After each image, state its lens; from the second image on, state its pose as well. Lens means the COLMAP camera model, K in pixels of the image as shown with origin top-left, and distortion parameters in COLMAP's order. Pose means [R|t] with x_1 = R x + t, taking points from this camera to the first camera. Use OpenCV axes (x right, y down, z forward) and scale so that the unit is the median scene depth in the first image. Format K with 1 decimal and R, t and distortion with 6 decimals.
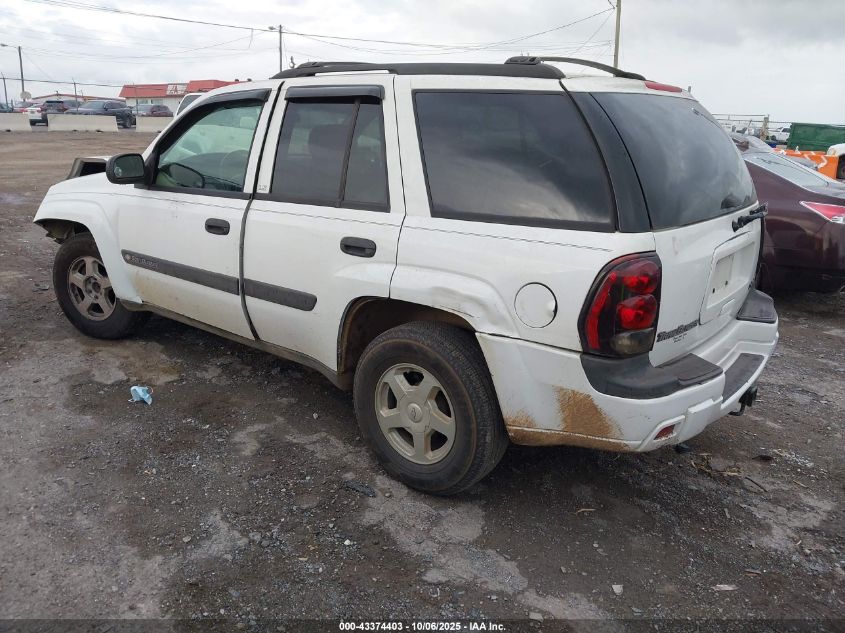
lens RADIAL K [[657.2, 0, 422.5], [0, 657.2, 316.5], [0, 0, 1]] dist [0.000567, -0.005617]
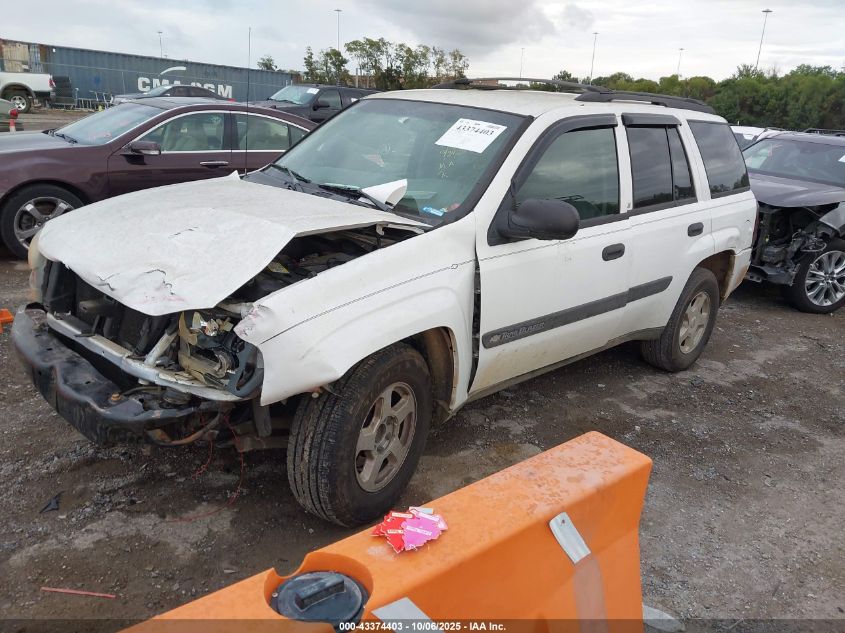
lens RADIAL K [[657.2, 0, 422.5], [0, 657.2, 316.5], [0, 0, 1]] dist [0.000567, -0.005617]
pose [[0.146500, -0.328029, 0.933239, -1.390446], [0.236408, 0.927690, 0.288967, -0.421286], [-0.960546, 0.178291, 0.213456, 1.113702]]
